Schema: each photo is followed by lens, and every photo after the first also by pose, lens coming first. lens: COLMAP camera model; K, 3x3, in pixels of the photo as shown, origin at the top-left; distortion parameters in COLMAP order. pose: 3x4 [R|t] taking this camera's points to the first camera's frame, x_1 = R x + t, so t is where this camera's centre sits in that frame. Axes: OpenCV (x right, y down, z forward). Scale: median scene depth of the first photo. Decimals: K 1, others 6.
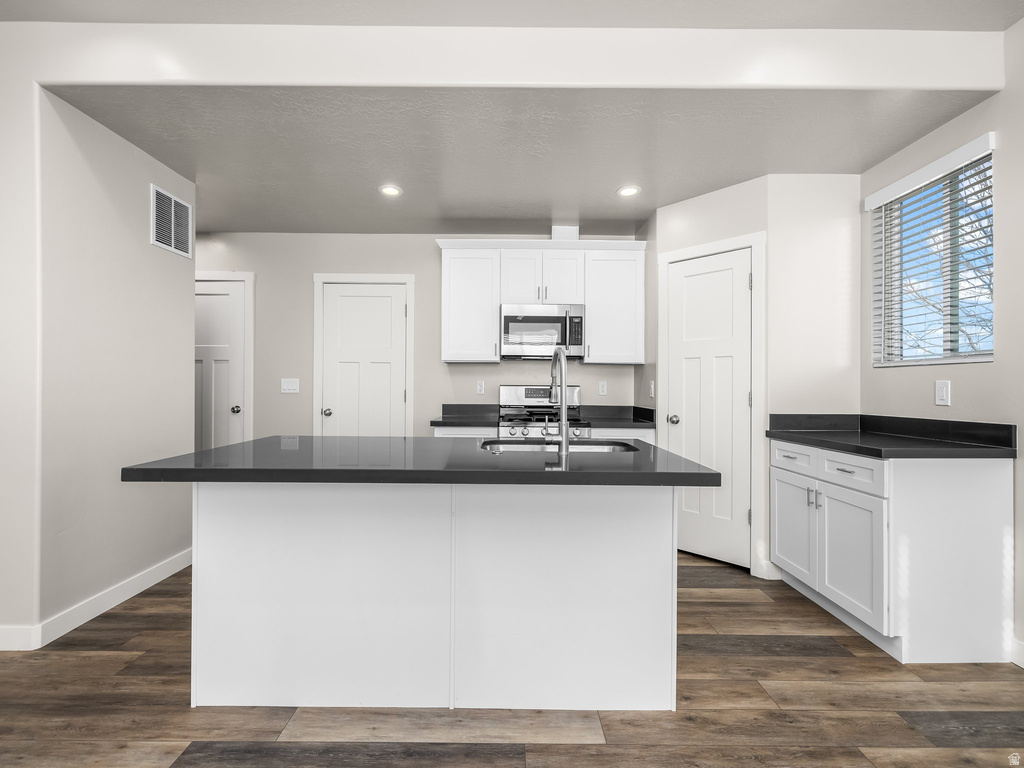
lens RADIAL K [[433.1, 0, 509.2], [0, 433.1, 386.6], [0, 0, 1]] dist [-0.002304, 0.000431]
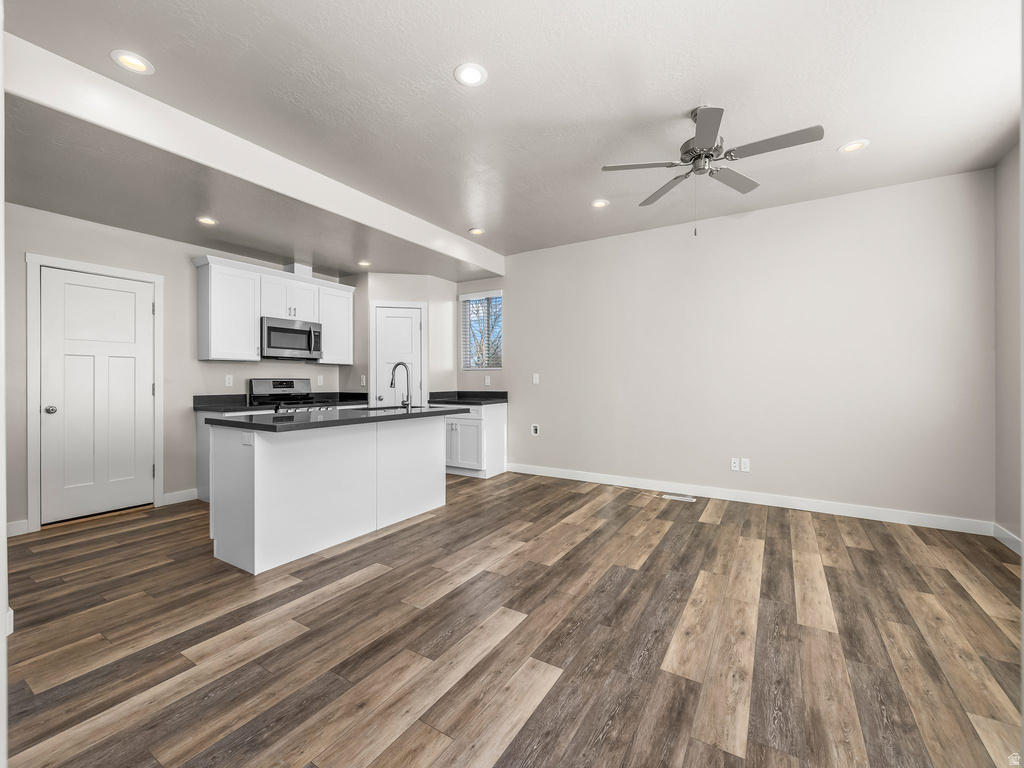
lens RADIAL K [[433.1, 0, 504.4], [0, 433.1, 378.3], [0, 0, 1]] dist [-0.002304, 0.000431]
pose [[0.536389, -0.004284, 0.843960, -0.941571], [0.002922, 0.999991, 0.003219, -0.008704], [-0.843966, 0.000739, 0.536396, -0.403681]]
